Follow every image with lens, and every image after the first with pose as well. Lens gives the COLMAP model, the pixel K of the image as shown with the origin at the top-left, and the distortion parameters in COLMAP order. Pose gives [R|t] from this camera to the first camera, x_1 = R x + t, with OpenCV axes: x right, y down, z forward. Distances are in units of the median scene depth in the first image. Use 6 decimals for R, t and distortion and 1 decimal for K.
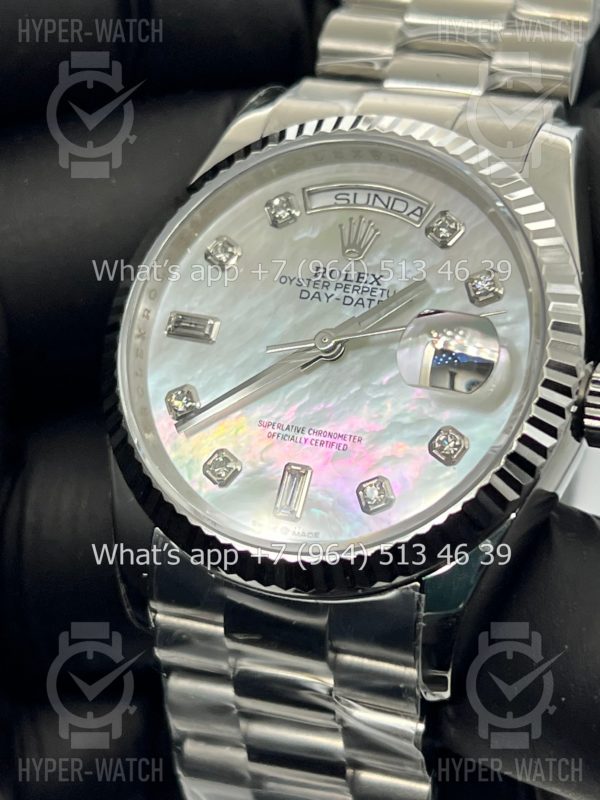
lens RADIAL K [[1849.3, 0, 306.7], [0, 1849.3, 397.0], [0, 0, 1]] dist [0.228965, 0.000000]
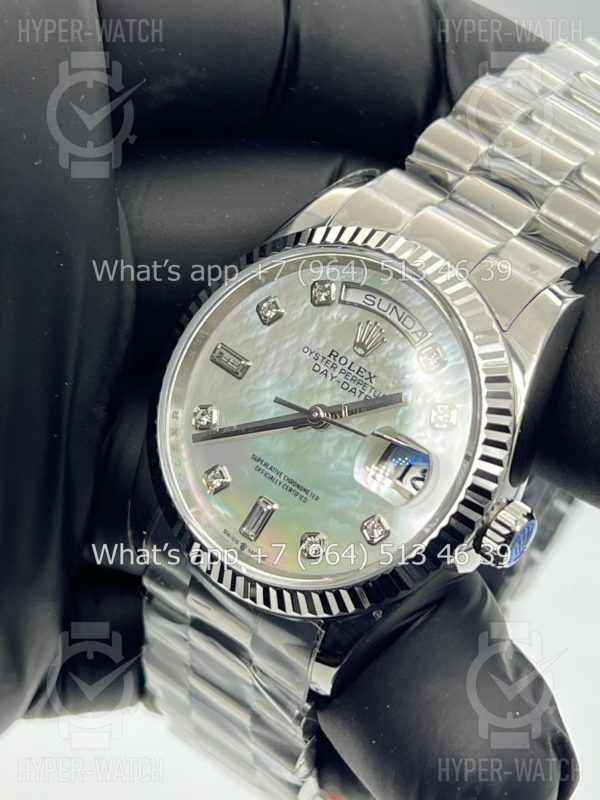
lens RADIAL K [[1849.3, 0, 295.6], [0, 1849.3, 402.3], [0, 0, 1]] dist [0.228965, 0.000000]
pose [[0.943607, 0.300575, -0.138785, 0.167415], [-0.260810, 0.933097, 0.247603, -0.342367], [0.203923, -0.197443, 0.958870, -0.215325]]
